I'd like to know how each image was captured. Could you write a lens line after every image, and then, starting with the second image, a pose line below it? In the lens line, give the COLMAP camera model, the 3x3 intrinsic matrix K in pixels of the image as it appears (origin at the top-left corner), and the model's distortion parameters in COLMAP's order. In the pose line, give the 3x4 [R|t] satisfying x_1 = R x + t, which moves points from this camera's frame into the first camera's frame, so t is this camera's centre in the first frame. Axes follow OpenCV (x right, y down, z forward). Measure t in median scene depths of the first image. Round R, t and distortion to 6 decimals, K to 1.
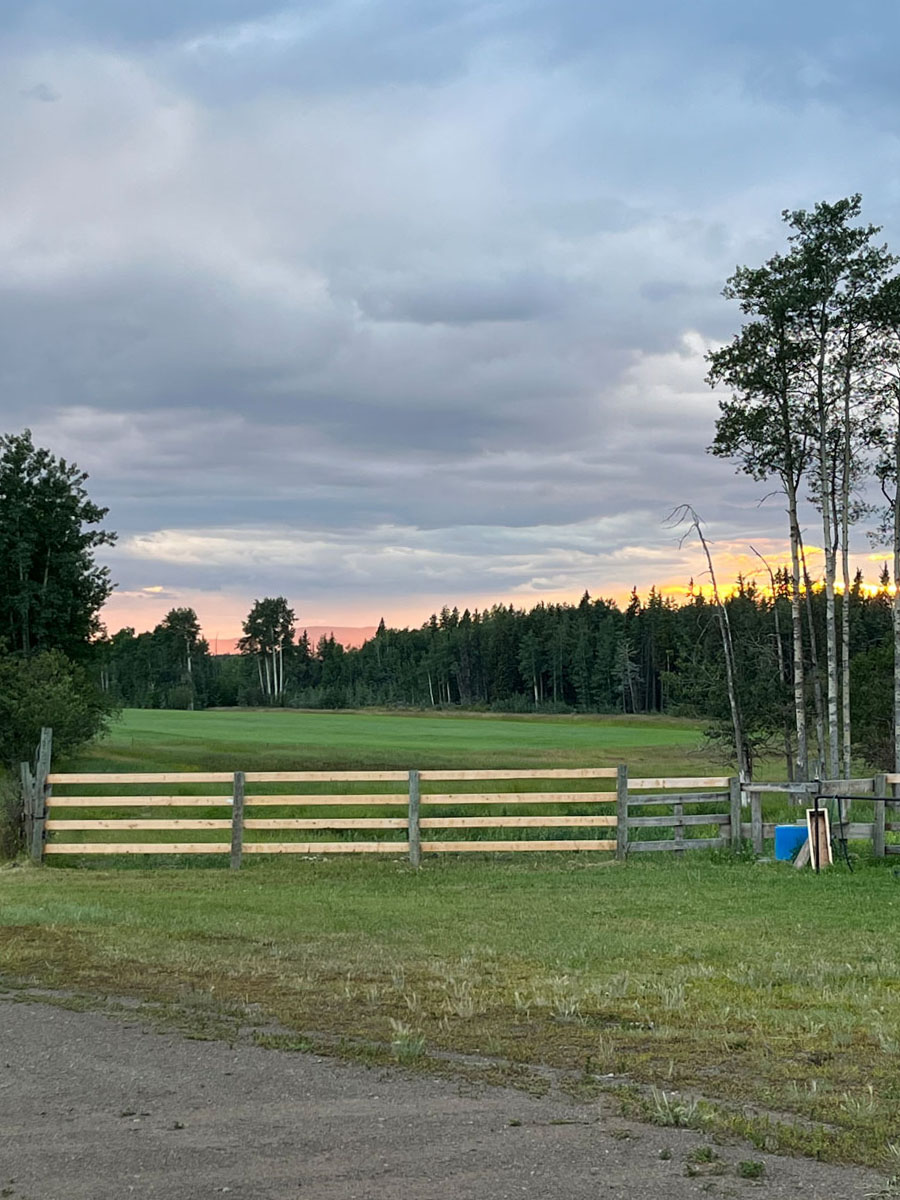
lens RADIAL K [[2170.2, 0, 451.1], [0, 2170.2, 602.7], [0, 0, 1]] dist [0.167285, 0.000000]
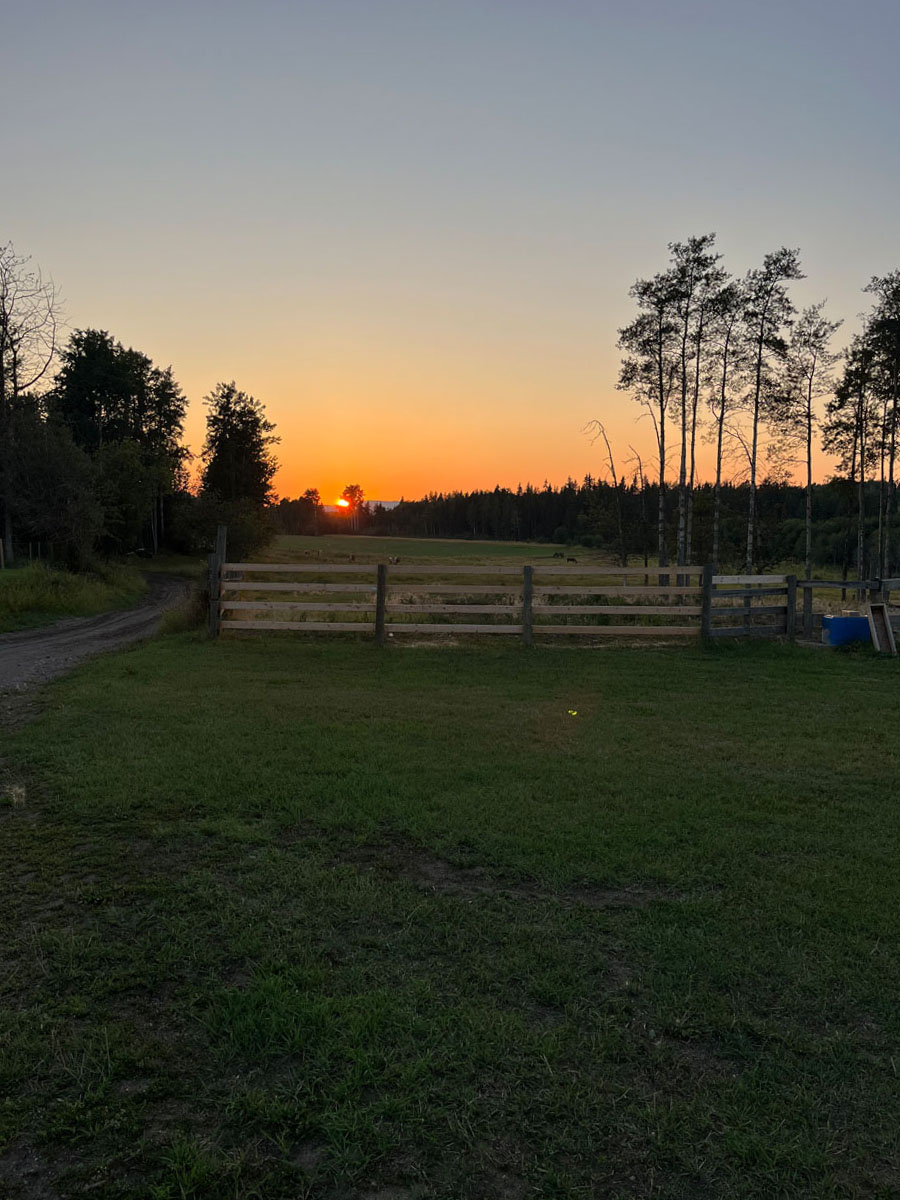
lens RADIAL K [[954.3, 0, 462.5], [0, 954.3, 621.2], [0, 0, 1]] dist [0.017502, 0.005191]
pose [[0.999291, 0.014677, 0.034673, -0.021270], [-0.019230, 0.990679, 0.134850, 0.011511], [-0.032370, -0.135421, 0.990259, 0.146469]]
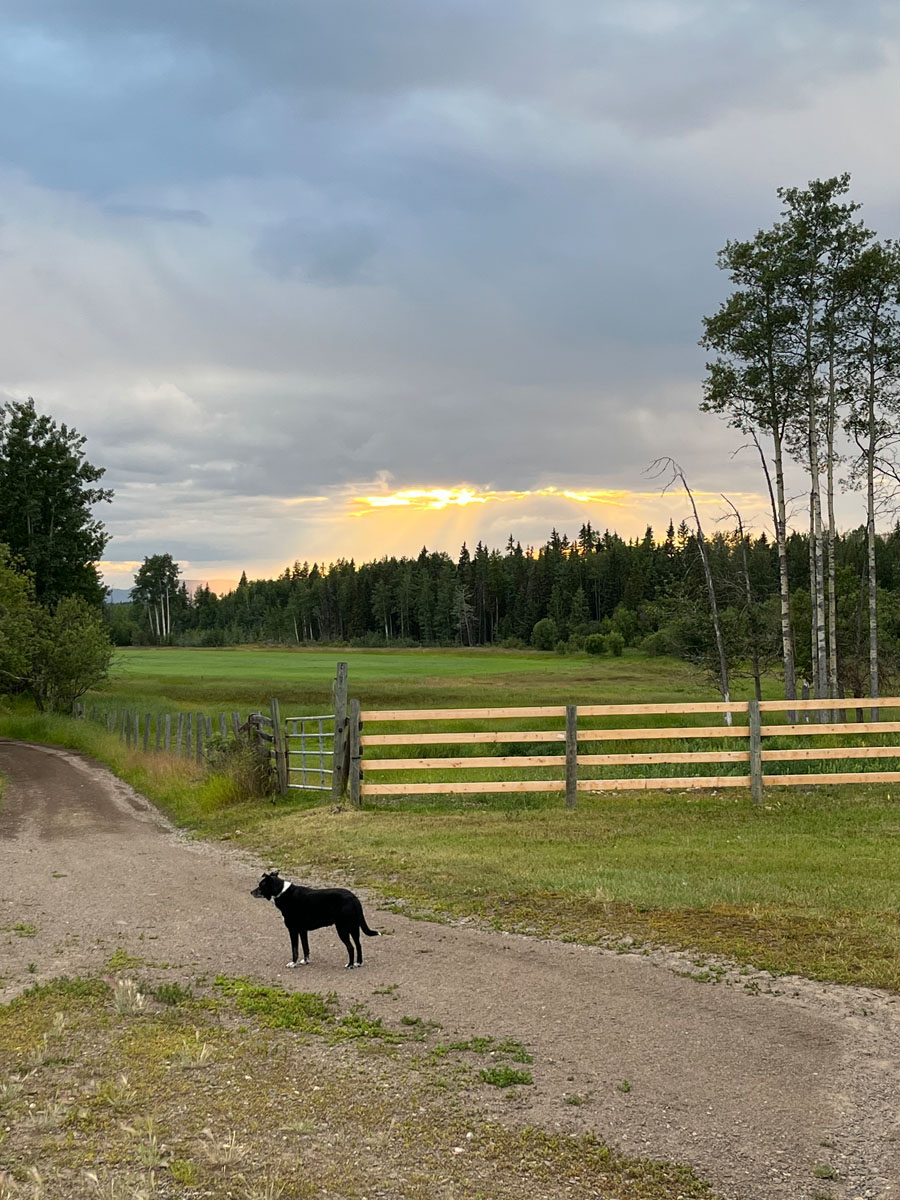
lens RADIAL K [[1770.1, 0, 460.2], [0, 1770.1, 607.9], [0, 0, 1]] dist [0.090247, 0.000000]
pose [[0.995176, -0.013784, 0.097136, -0.066349], [0.011033, 0.999524, 0.028799, 0.003914], [-0.097486, -0.027588, 0.994854, 0.073548]]
